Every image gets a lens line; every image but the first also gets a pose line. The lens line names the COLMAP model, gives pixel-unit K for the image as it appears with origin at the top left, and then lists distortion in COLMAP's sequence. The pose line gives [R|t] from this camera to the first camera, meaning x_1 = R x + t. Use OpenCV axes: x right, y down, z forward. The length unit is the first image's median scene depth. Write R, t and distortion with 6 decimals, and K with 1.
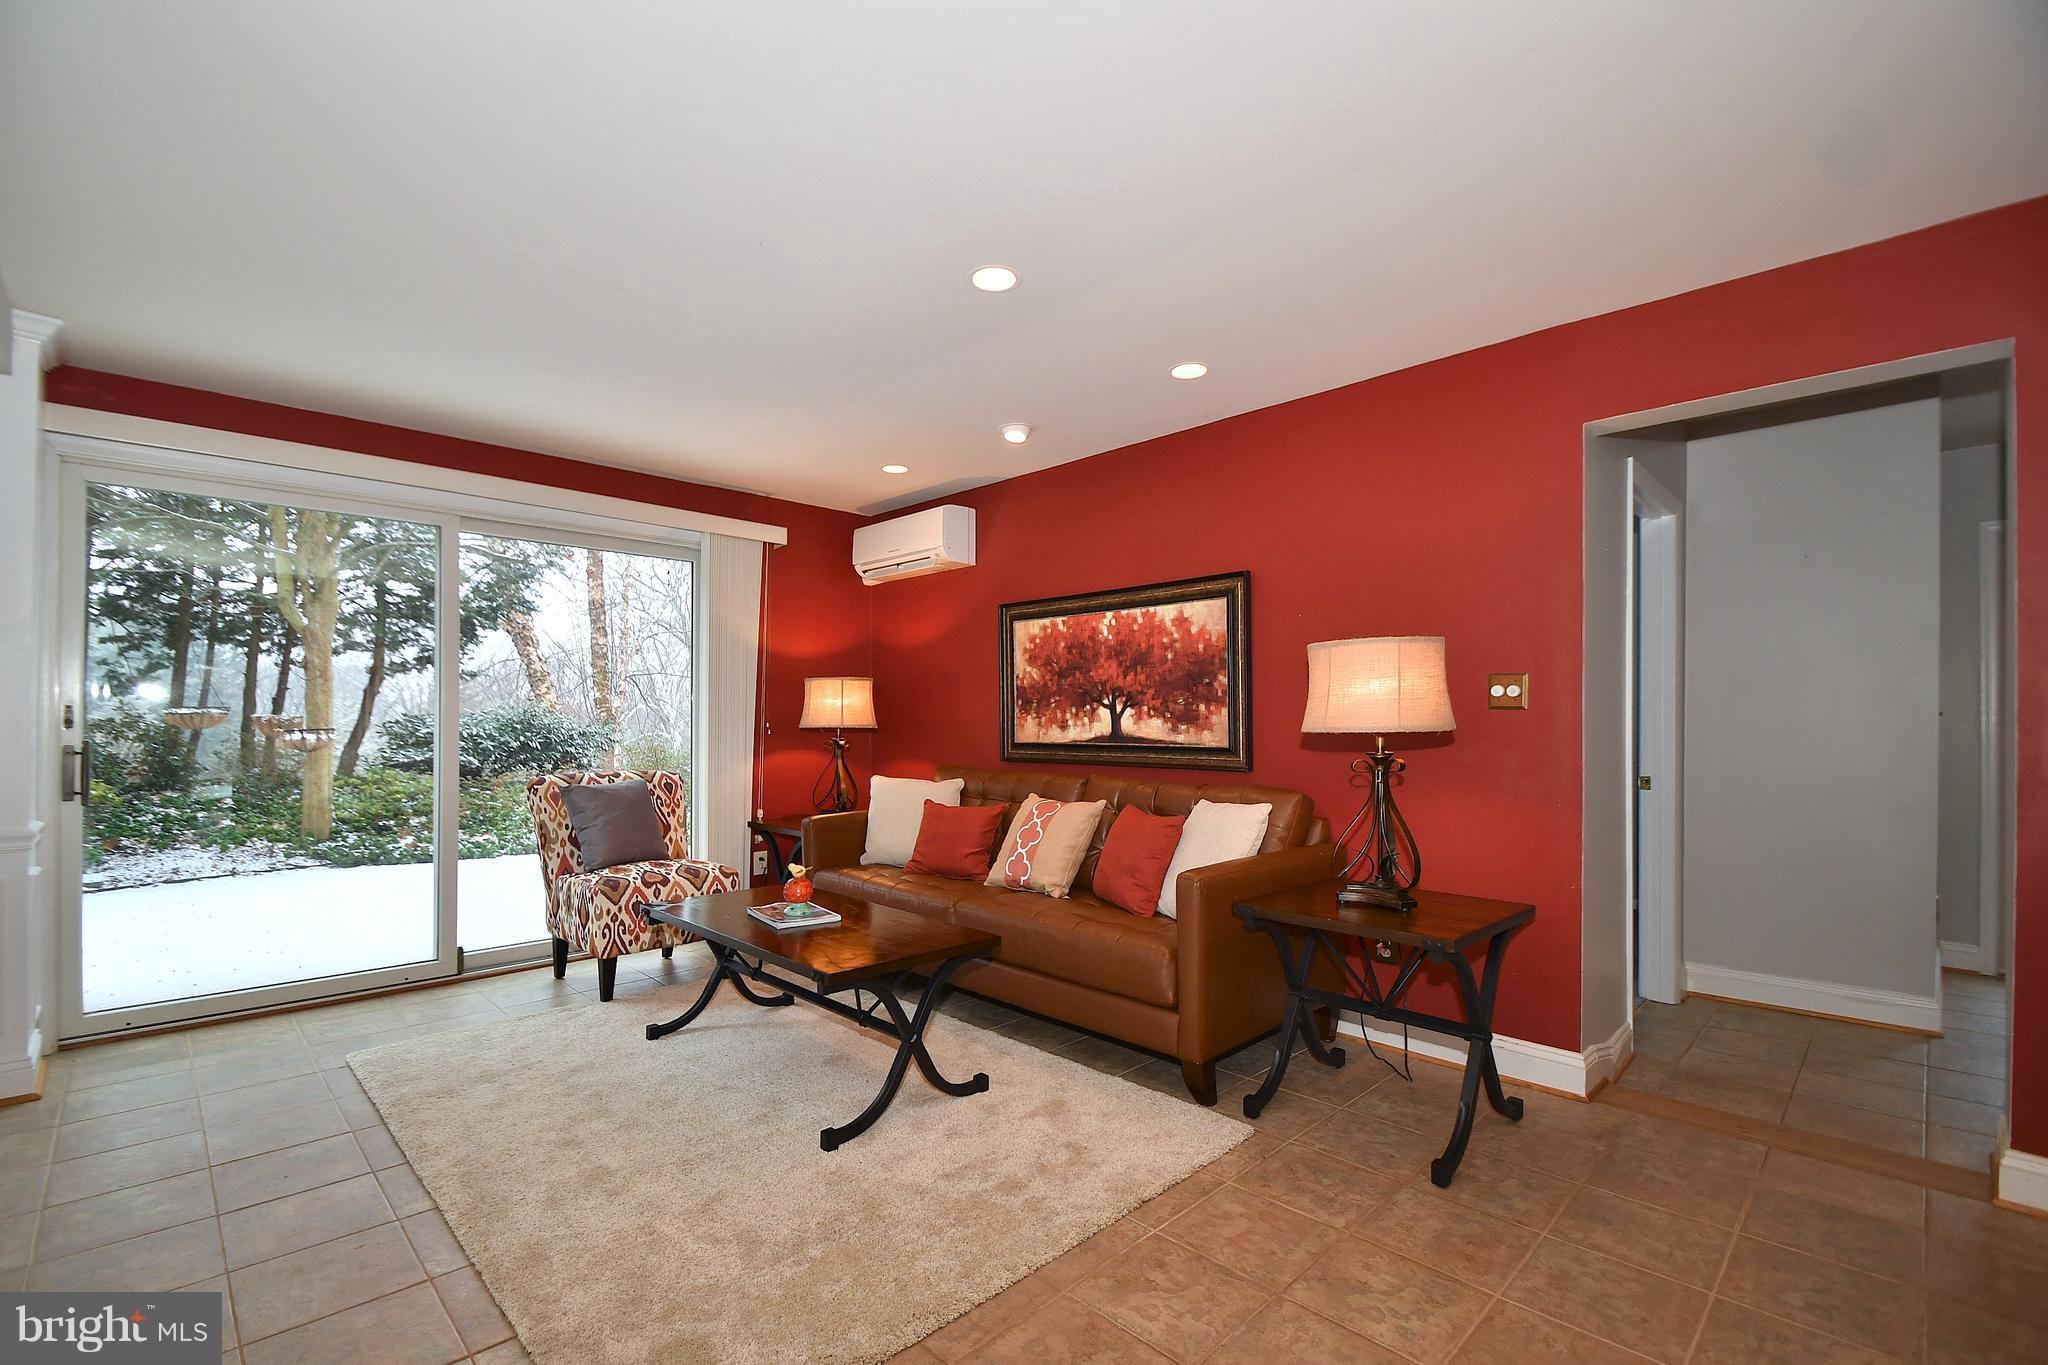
lens RADIAL K [[906.5, 0, 1011.5], [0, 906.5, 700.8], [0, 0, 1]] dist [0.004359, 0.000191]
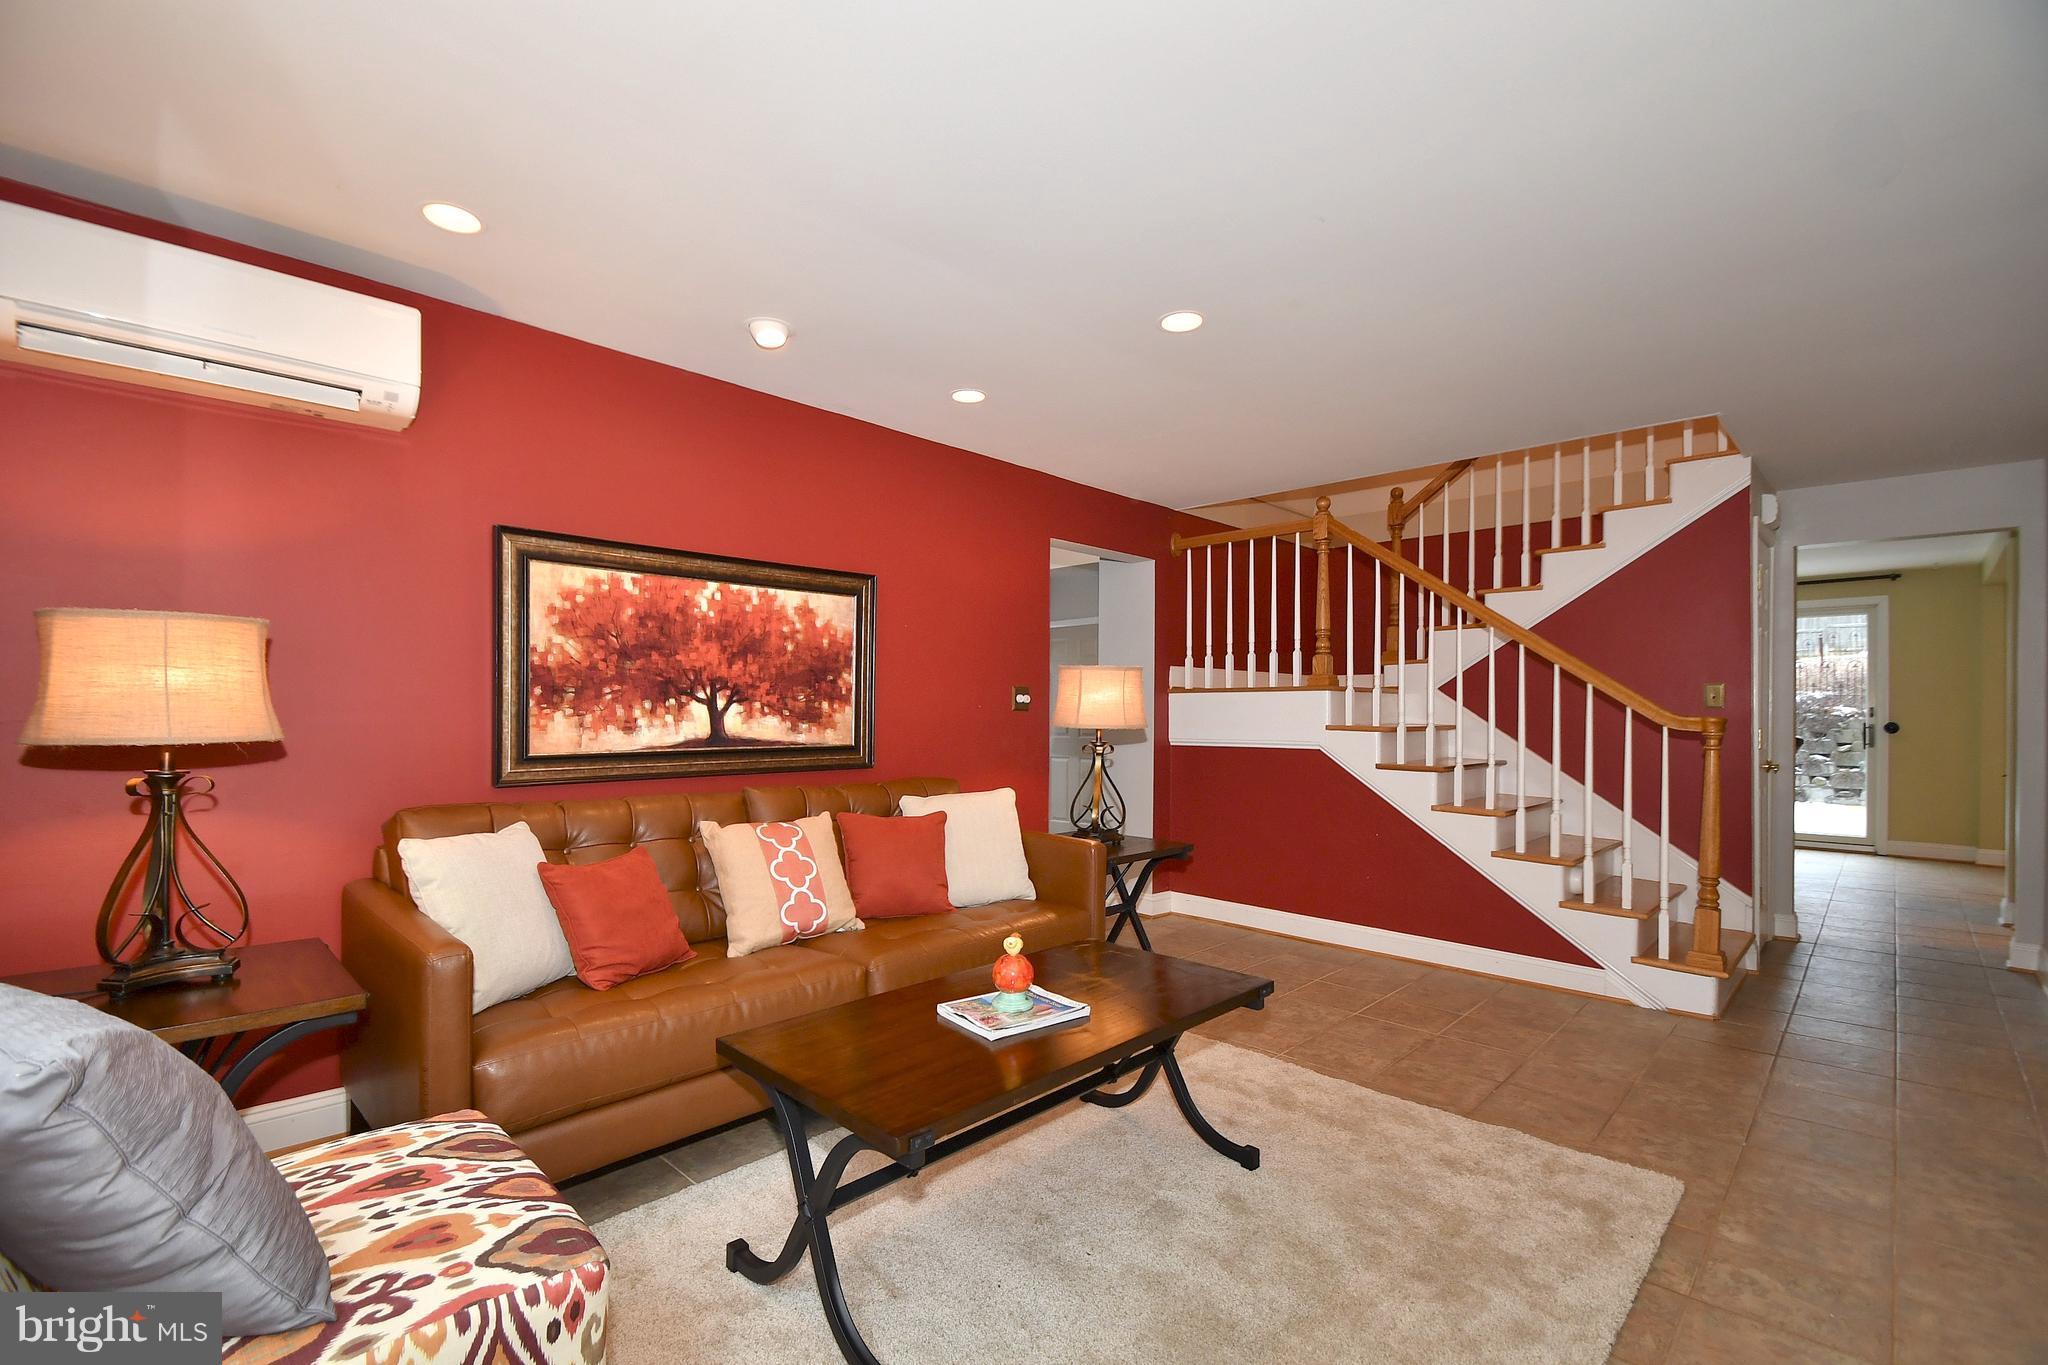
lens RADIAL K [[906.5, 0, 1011.6], [0, 906.5, 694.5], [0, 0, 1]] dist [0.004359, 0.000191]
pose [[-0.018264, 0.030465, 0.999369, -0.699688], [-0.015207, 0.999412, -0.030744, 0.020946], [-0.999718, -0.015759, -0.017790, 0.763833]]
